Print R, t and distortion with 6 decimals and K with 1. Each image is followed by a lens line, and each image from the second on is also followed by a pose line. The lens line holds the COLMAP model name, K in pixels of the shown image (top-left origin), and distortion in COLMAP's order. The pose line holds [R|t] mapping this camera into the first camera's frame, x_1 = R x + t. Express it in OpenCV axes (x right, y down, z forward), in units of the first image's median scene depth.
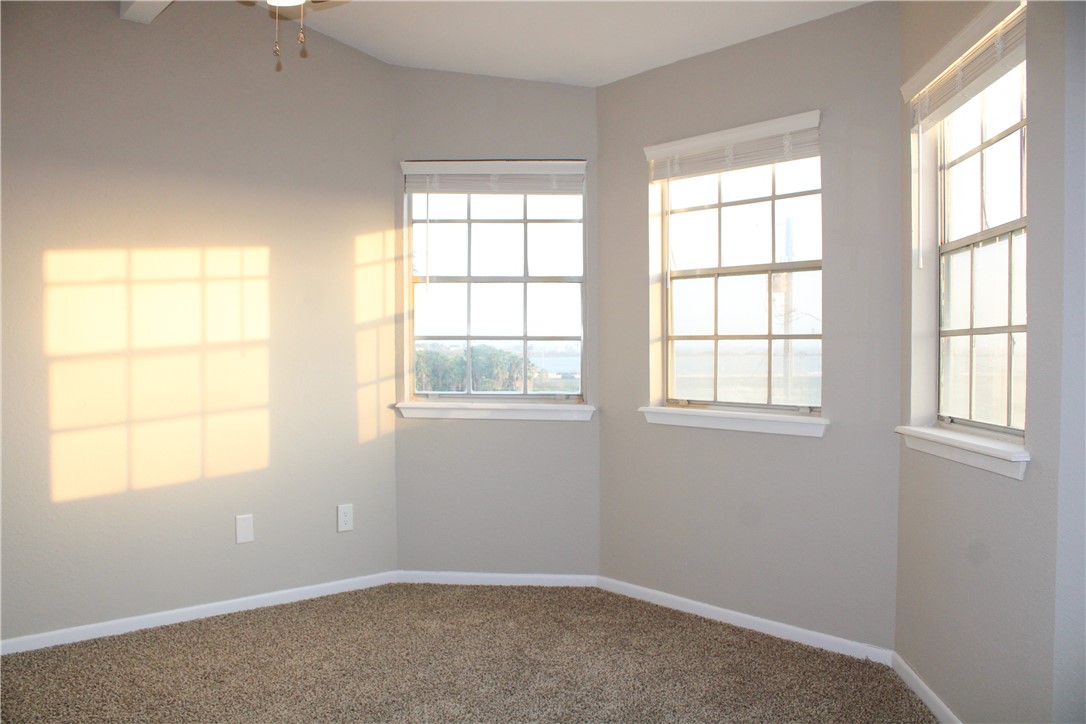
lens RADIAL K [[923.9, 0, 543.0], [0, 923.9, 362.0], [0, 0, 1]] dist [-0.112533, 0.003253]
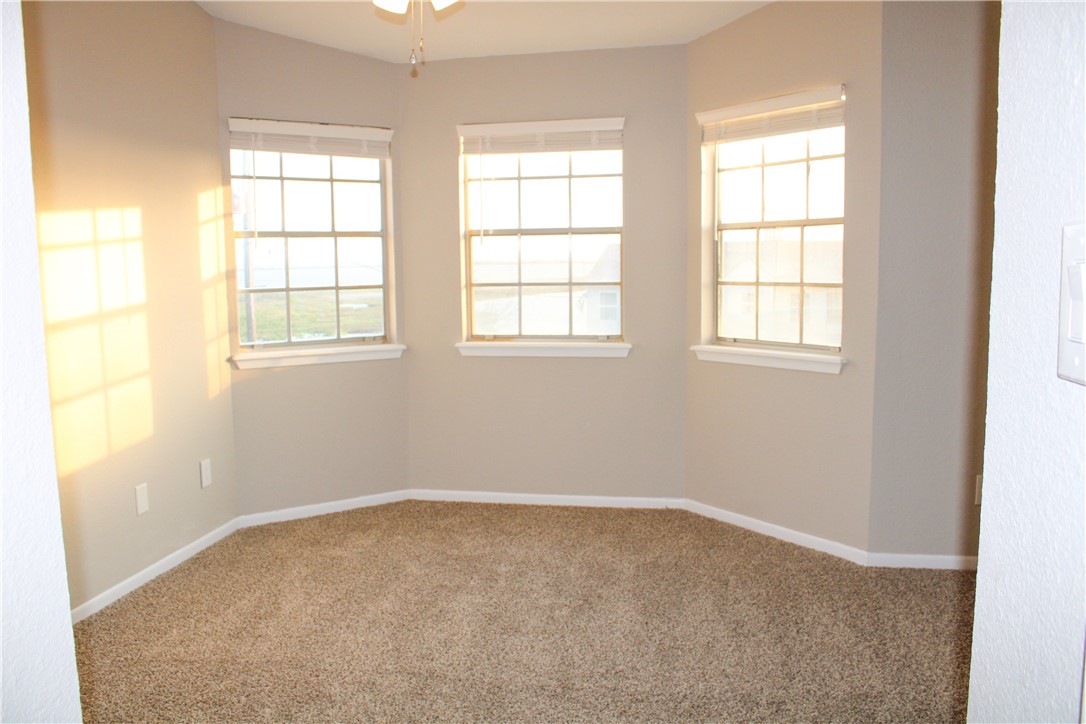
lens RADIAL K [[923.9, 0, 543.0], [0, 923.9, 362.0], [0, 0, 1]] dist [-0.112533, 0.003253]
pose [[0.777259, -0.086337, 0.623229, -0.540425], [0.024194, 0.993909, 0.107515, -0.052039], [-0.628716, -0.068488, 0.774613, -0.007578]]
